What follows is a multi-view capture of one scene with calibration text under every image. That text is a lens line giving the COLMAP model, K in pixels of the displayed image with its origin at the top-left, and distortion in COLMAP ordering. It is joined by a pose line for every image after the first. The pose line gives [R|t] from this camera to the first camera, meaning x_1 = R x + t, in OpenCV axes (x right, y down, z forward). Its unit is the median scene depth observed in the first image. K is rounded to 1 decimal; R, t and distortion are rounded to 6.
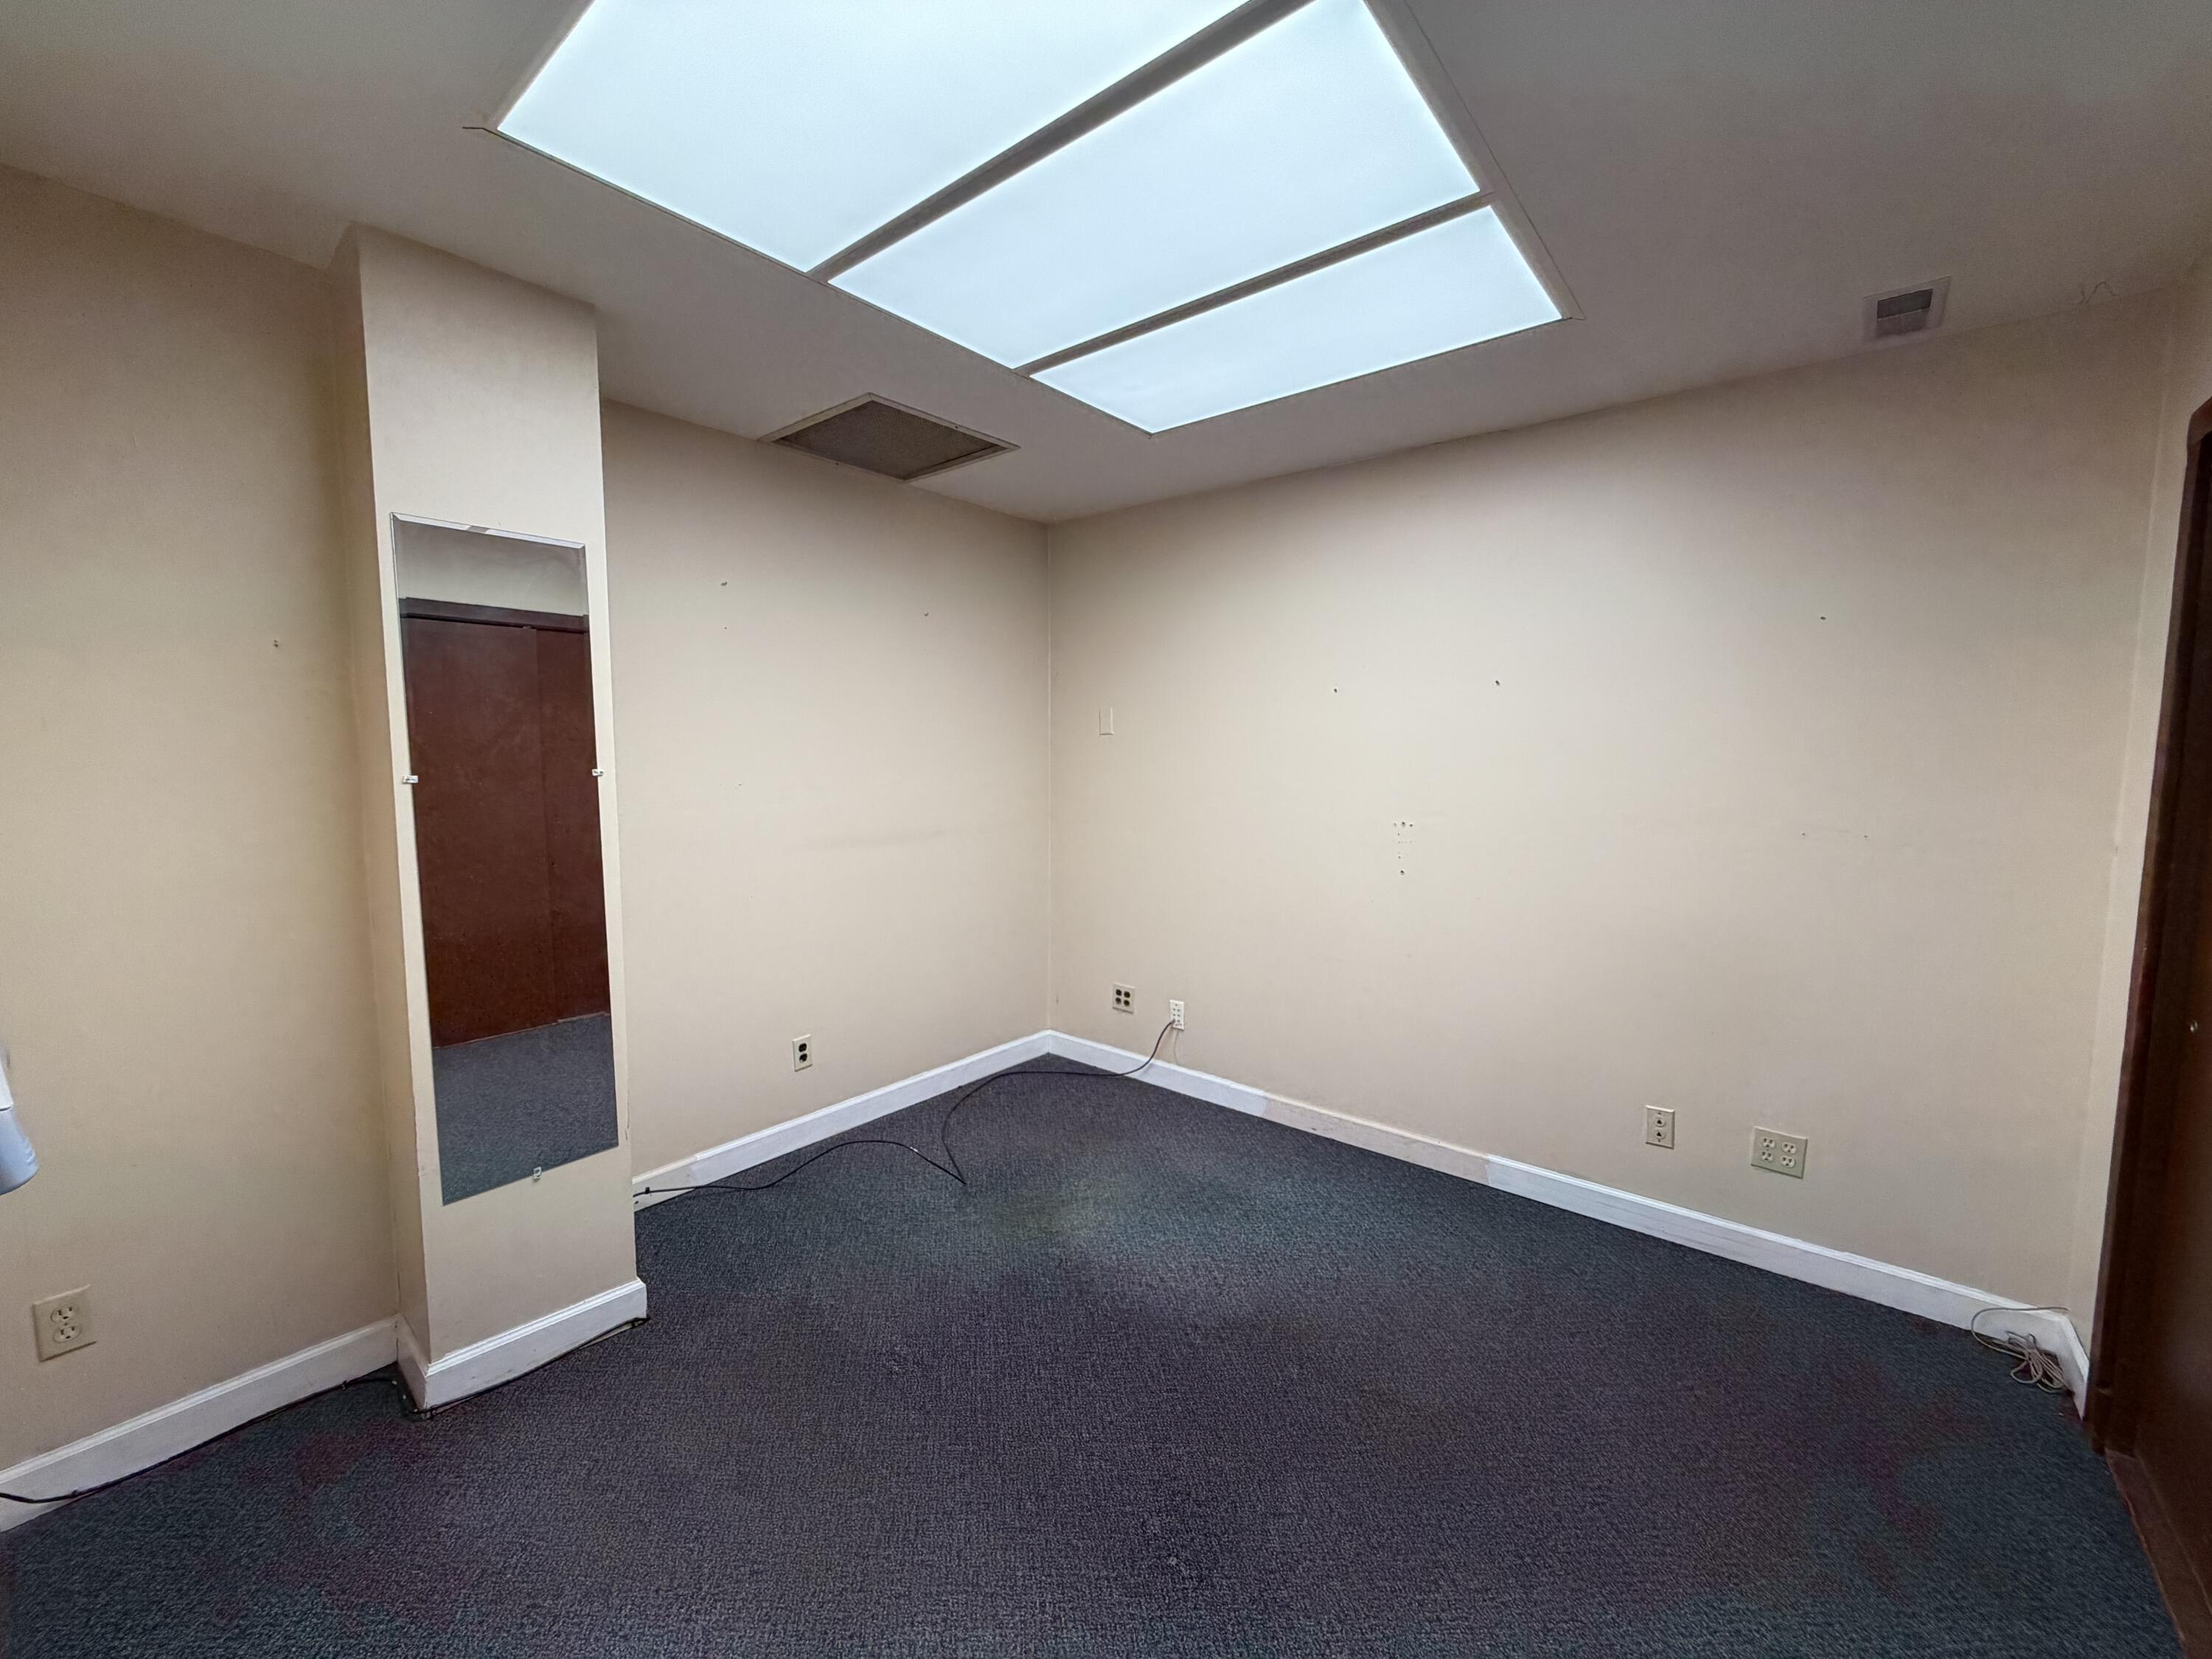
lens RADIAL K [[873.2, 0, 1101.6], [0, 873.2, 833.0], [0, 0, 1]] dist [-0.003173, 0.000022]
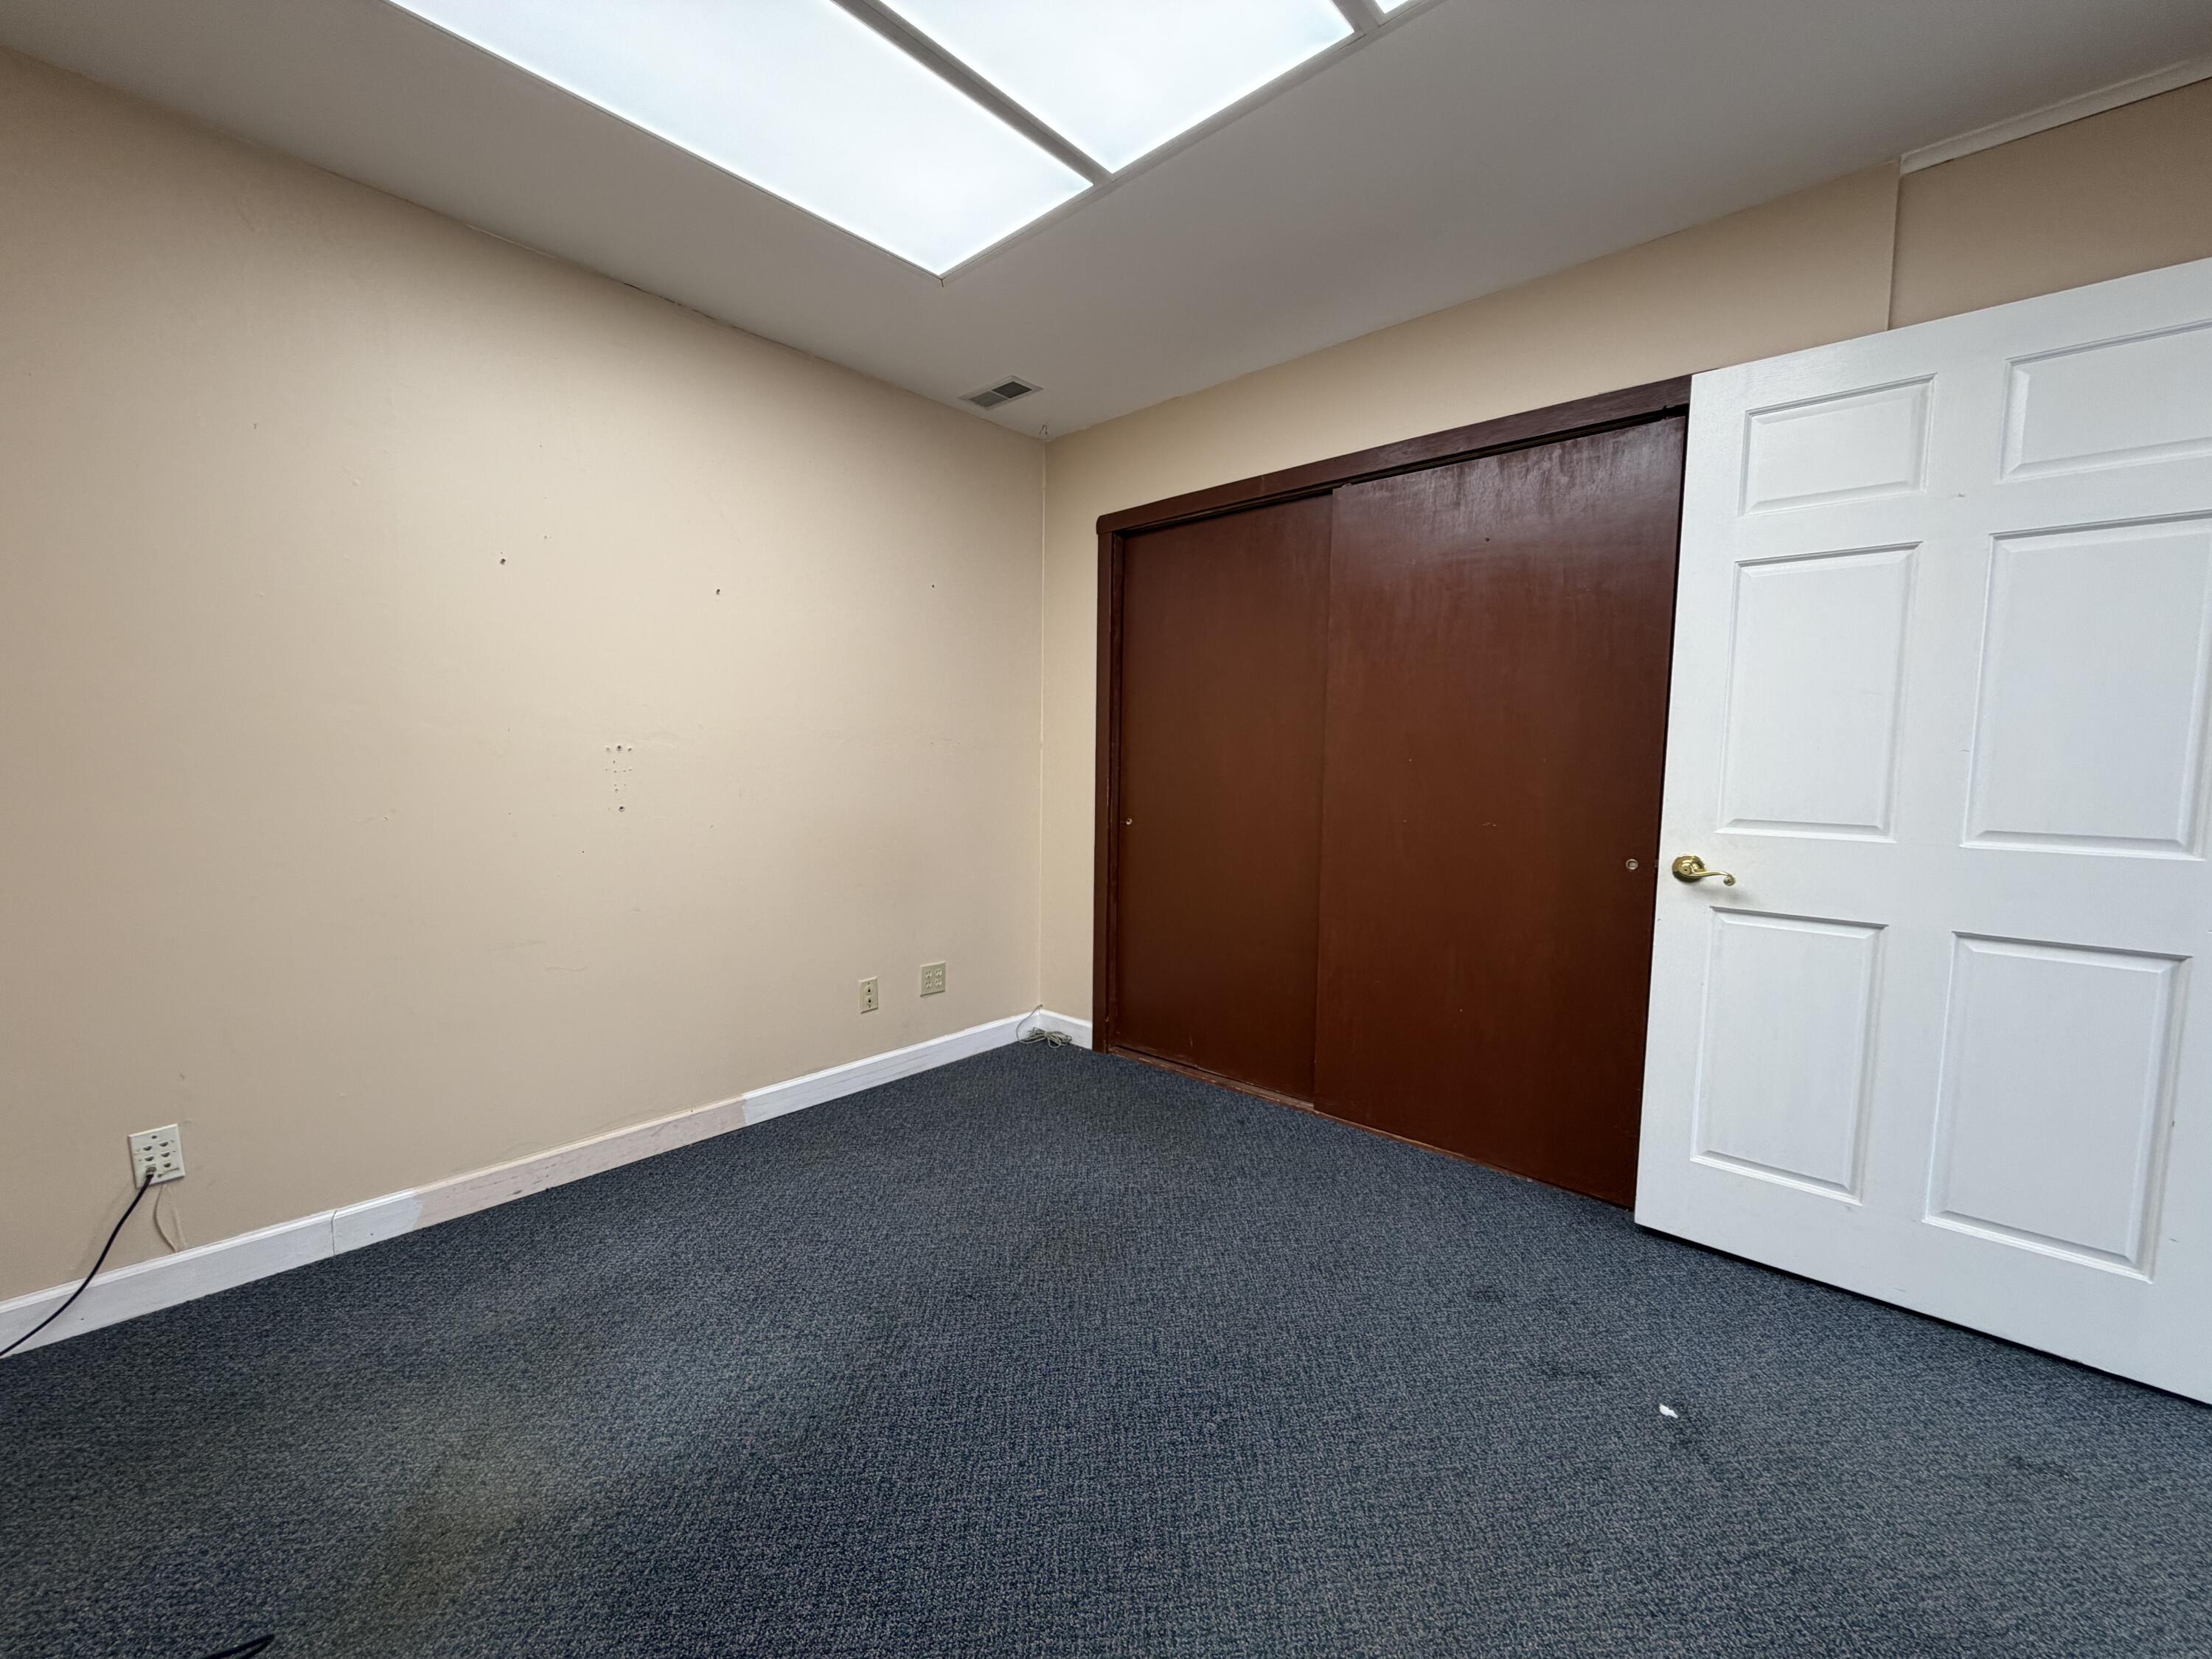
lens RADIAL K [[873.2, 0, 1100.2], [0, 873.2, 823.7], [0, 0, 1]] dist [-0.003173, 0.000022]
pose [[0.062196, -0.088136, 0.994165, -0.451504], [0.083018, 0.993098, 0.082848, 0.029700], [-0.994605, 0.077381, 0.069083, 0.526722]]
